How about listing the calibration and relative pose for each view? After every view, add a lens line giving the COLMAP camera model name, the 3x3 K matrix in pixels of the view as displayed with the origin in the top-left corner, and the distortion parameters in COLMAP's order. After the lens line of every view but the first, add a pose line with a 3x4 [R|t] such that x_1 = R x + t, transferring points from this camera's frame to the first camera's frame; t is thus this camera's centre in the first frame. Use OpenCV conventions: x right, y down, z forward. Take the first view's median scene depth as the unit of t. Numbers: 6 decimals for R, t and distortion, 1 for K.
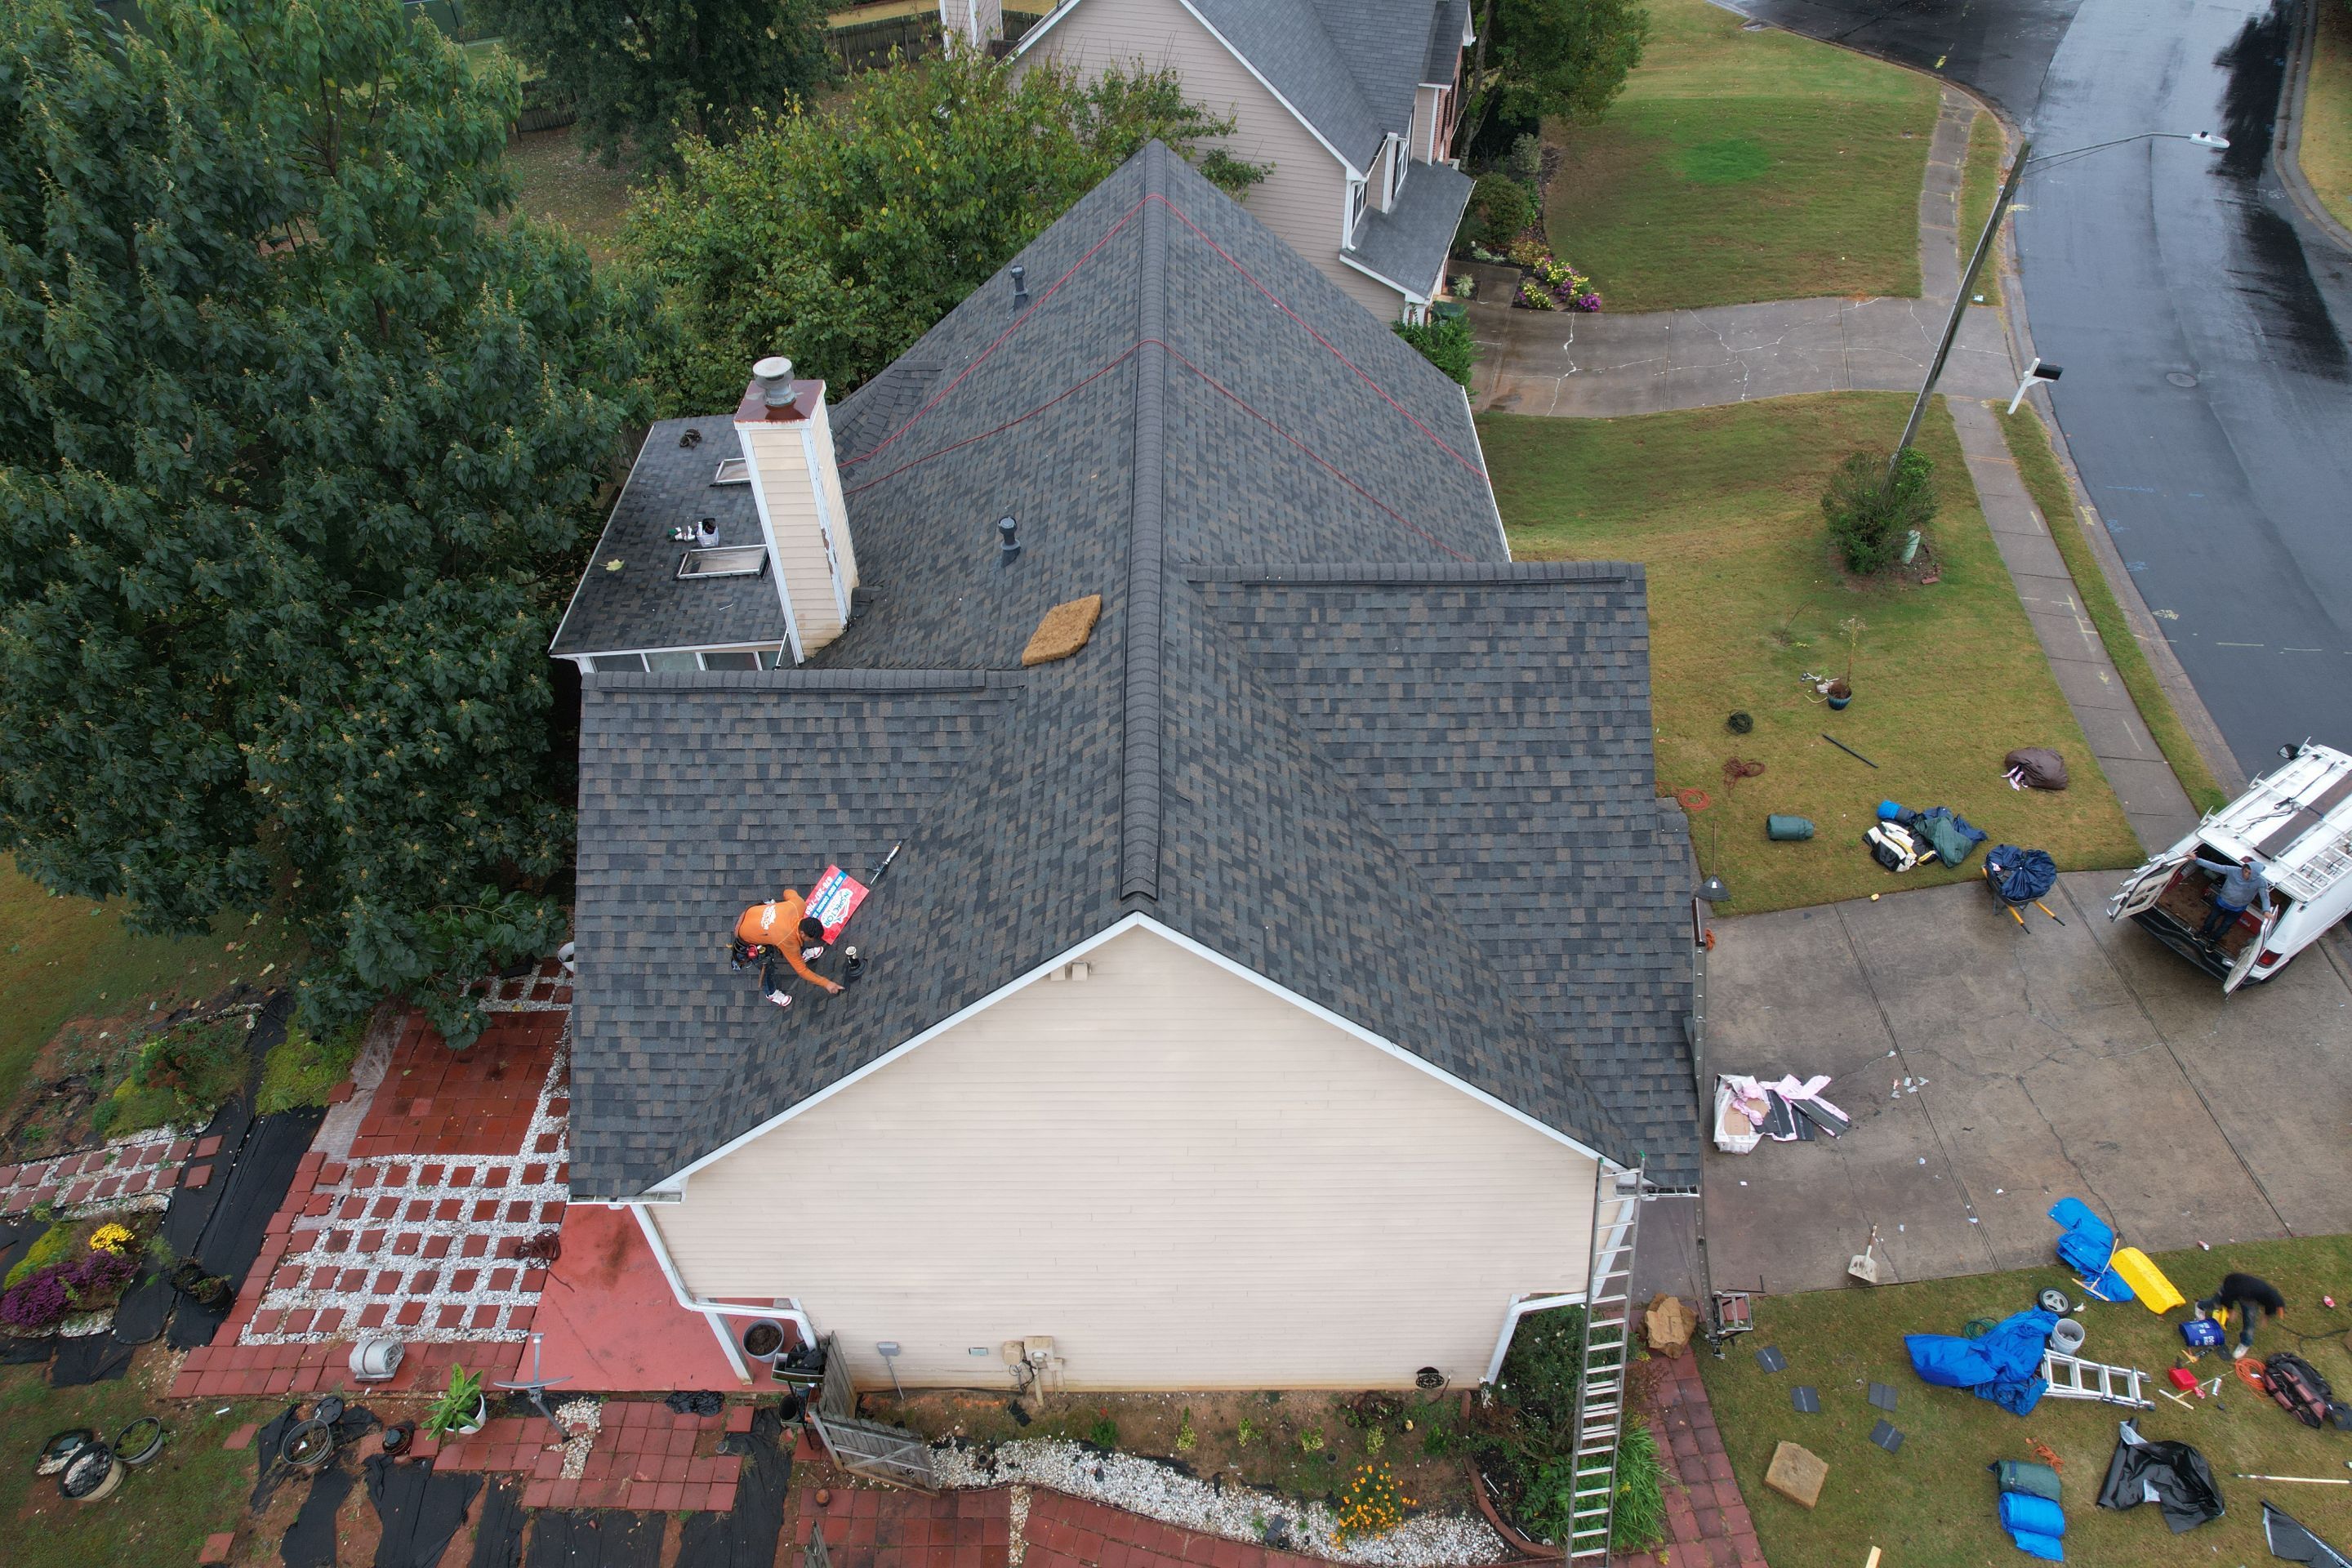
lens RADIAL K [[1509.9, 0, 1179.8], [0, 1509.9, 783.1], [0, 0, 1]] dist [-0.077969, 0.072709]
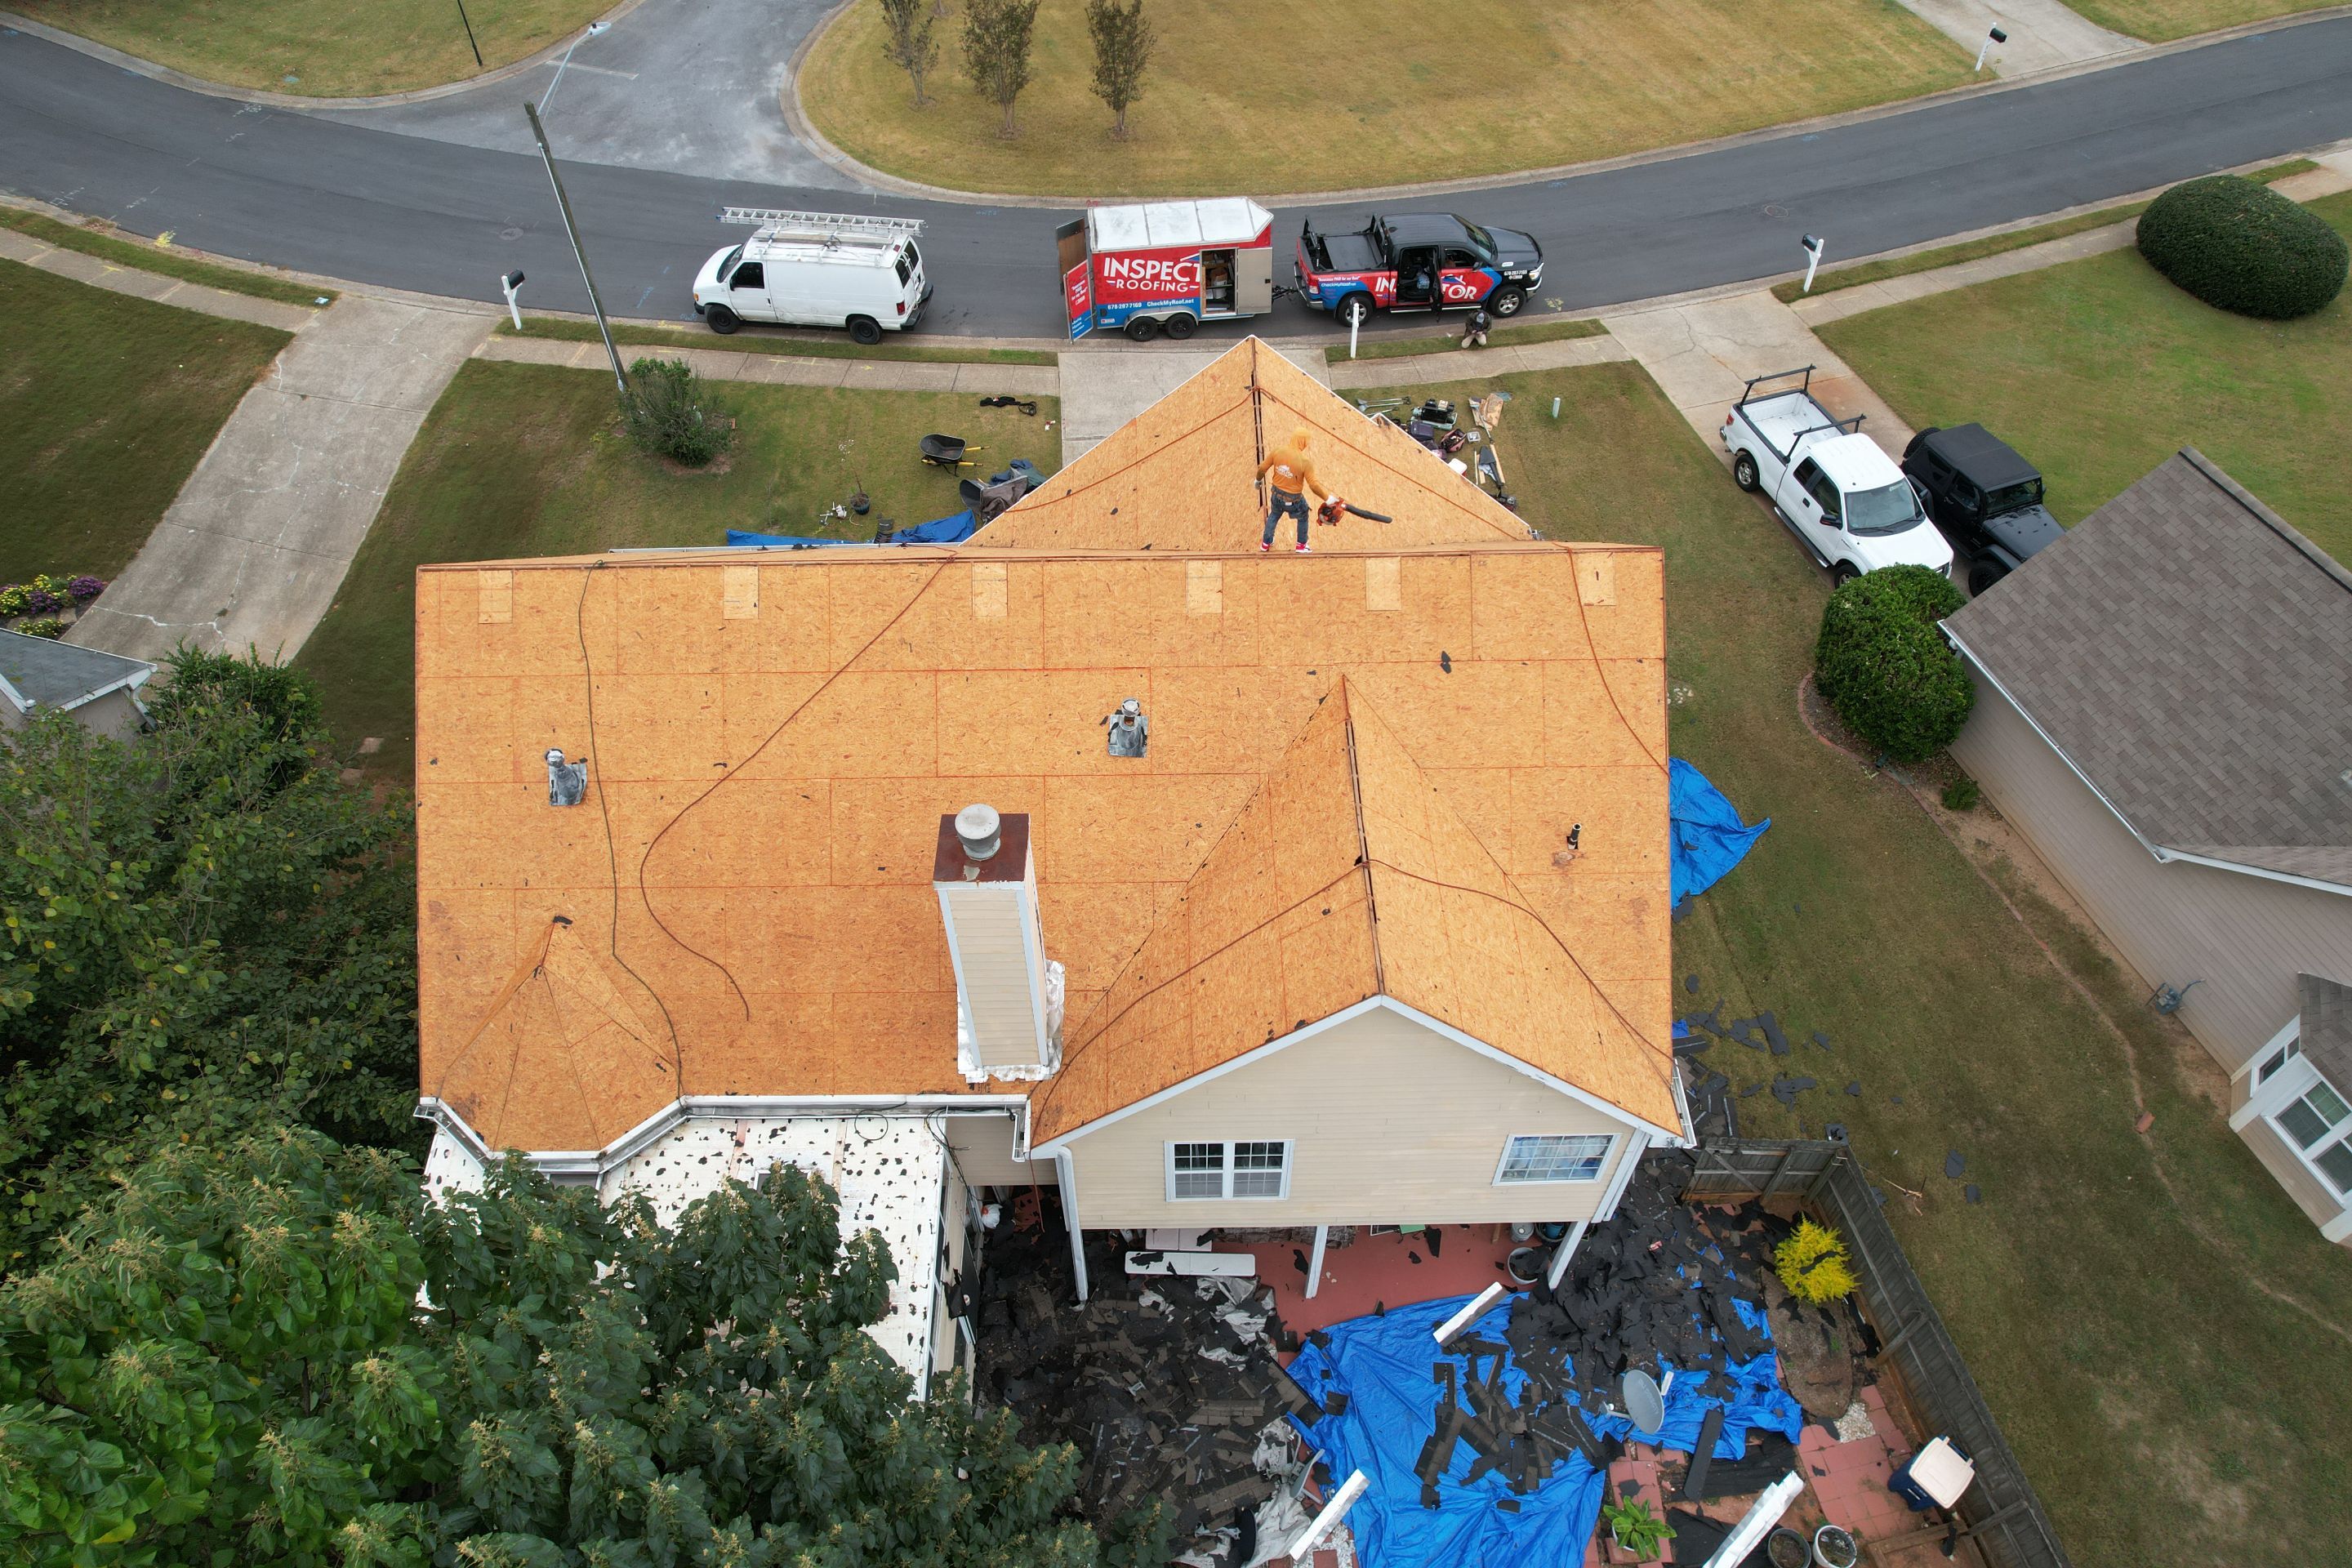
lens RADIAL K [[1509.9, 0, 1176.1], [0, 1509.9, 788.6], [0, 0, 1]] dist [-0.077969, 0.072709]
pose [[-0.008434, -0.760770, 0.648967, -0.772436], [0.708924, 0.453157, 0.540440, -0.632505], [-0.705234, 0.464626, 0.535507, 0.411559]]
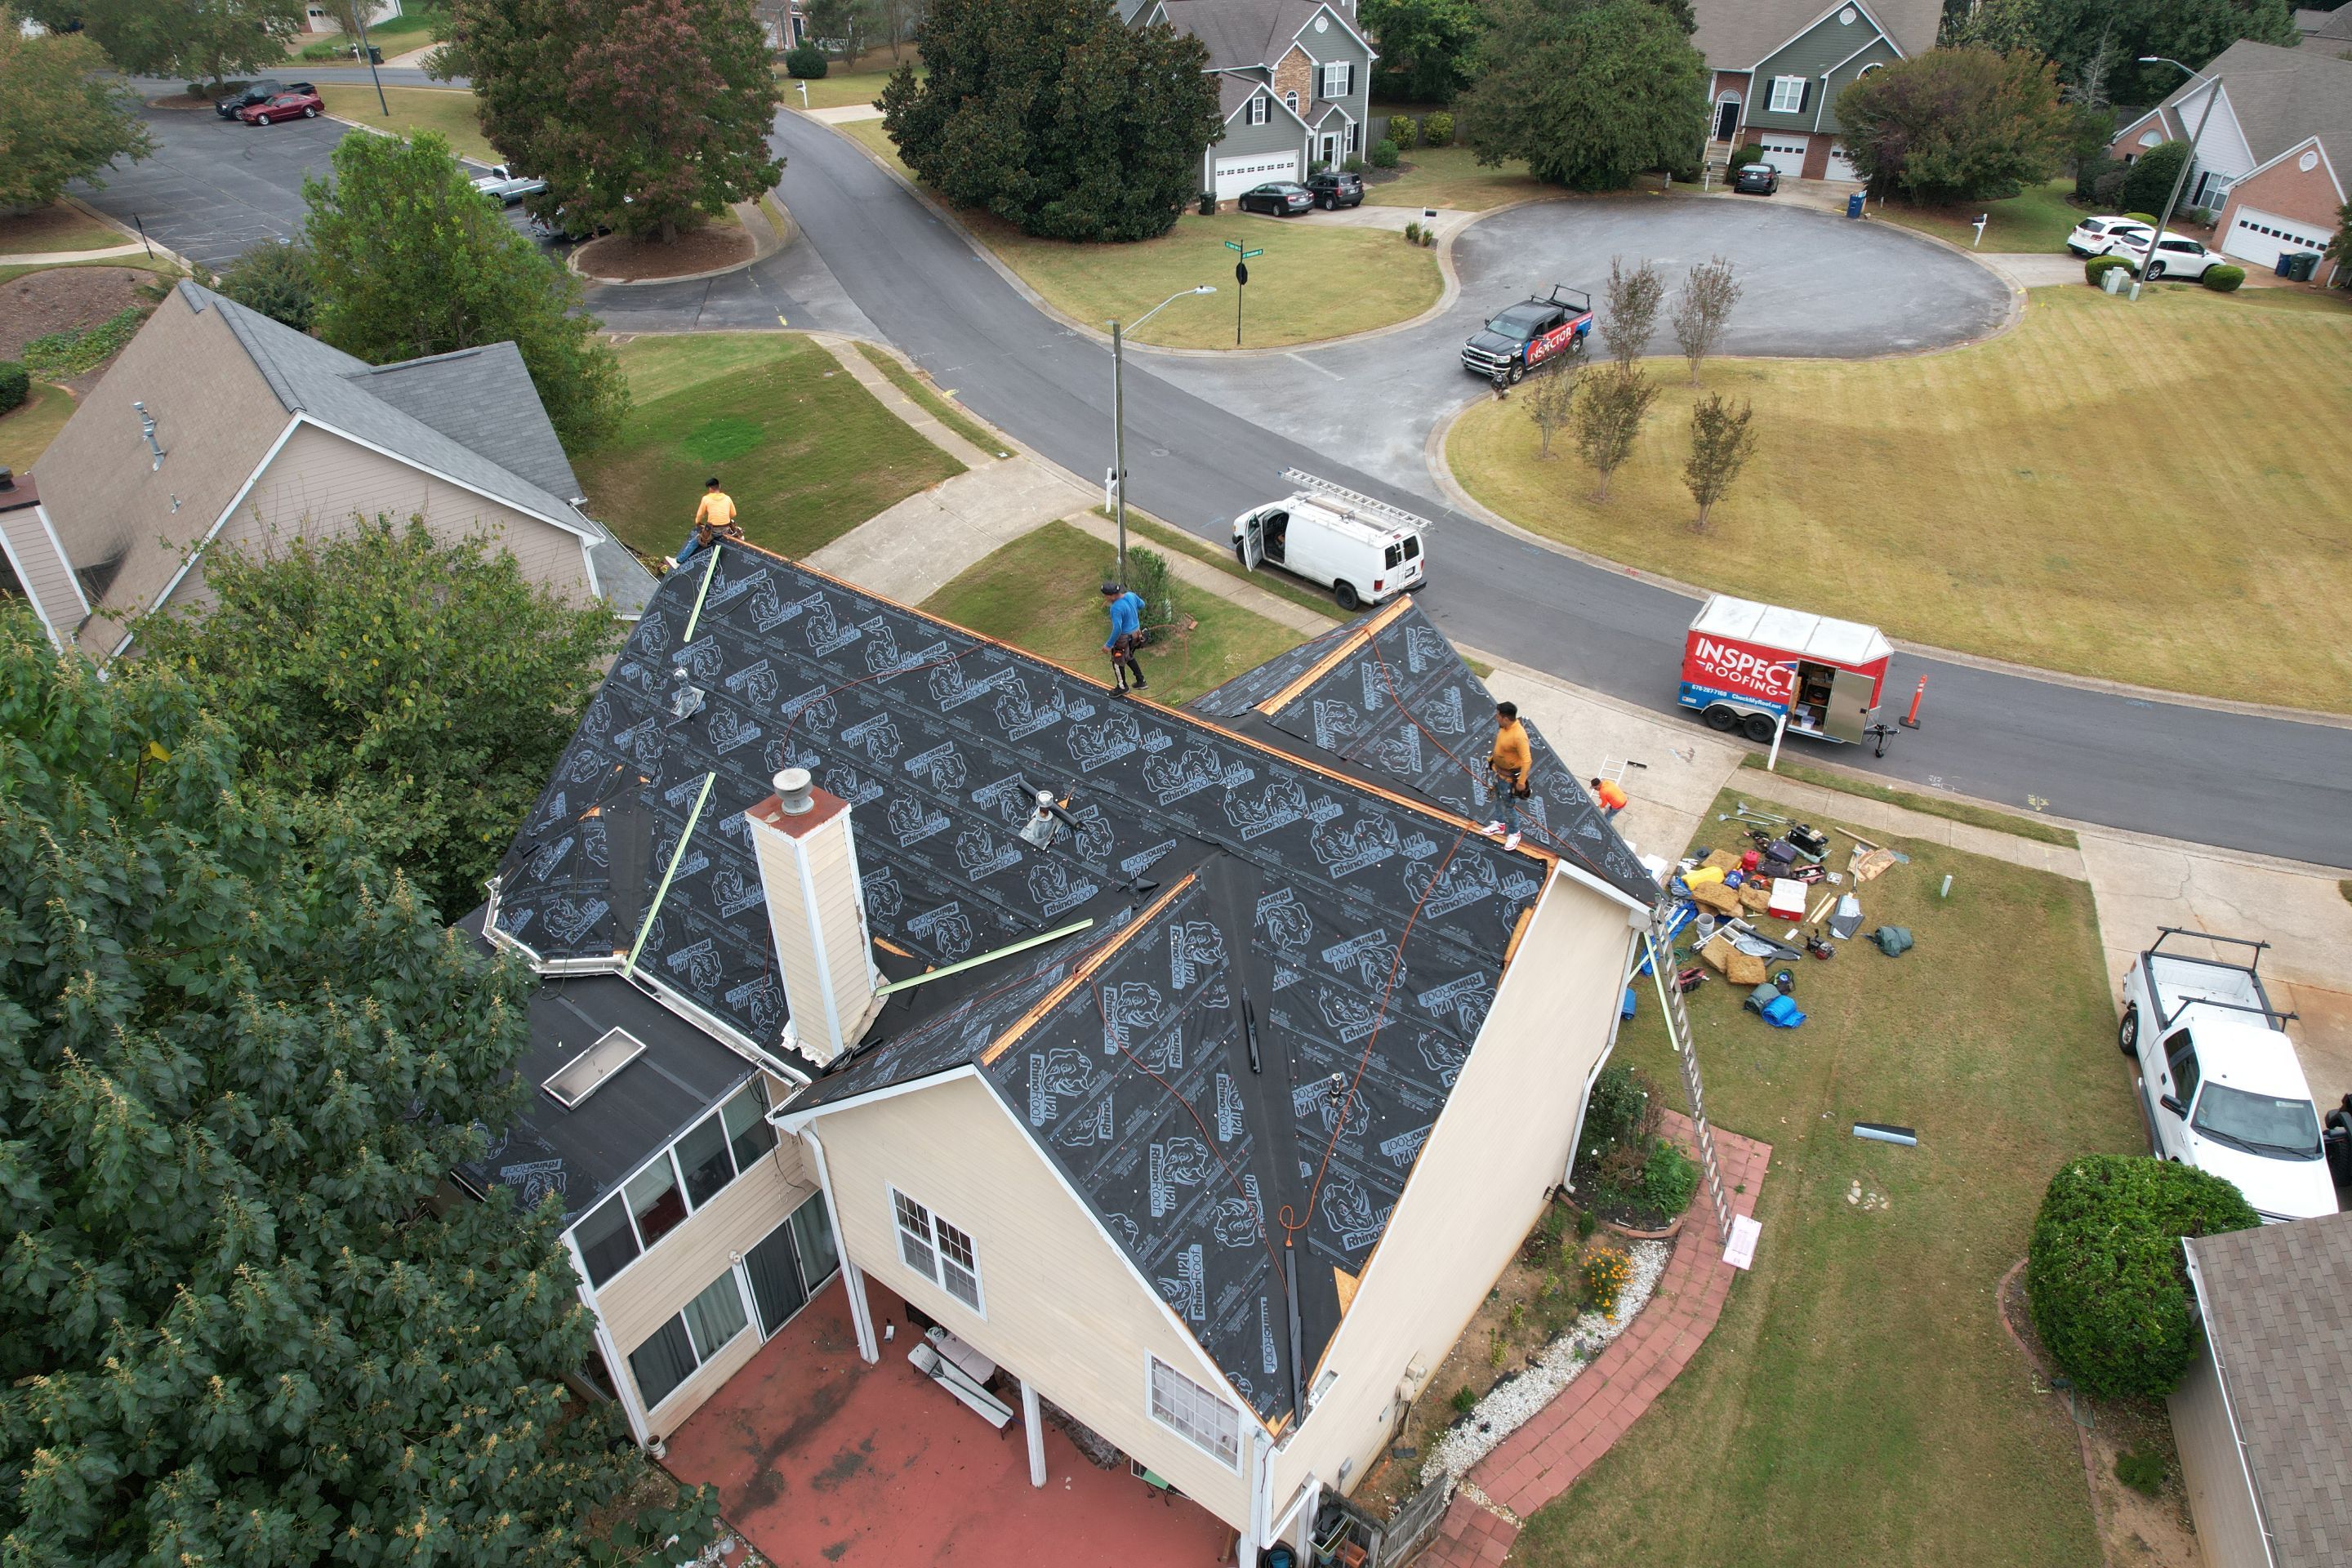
lens RADIAL K [[1509.9, 0, 1178.0], [0, 1509.9, 781.3], [0, 0, 1]] dist [-0.077969, 0.072709]
pose [[0.593677, -0.458456, 0.661336, -0.749780], [0.567255, 0.821342, 0.060155, -0.175878], [-0.570762, 0.339434, 0.747674, 0.063730]]
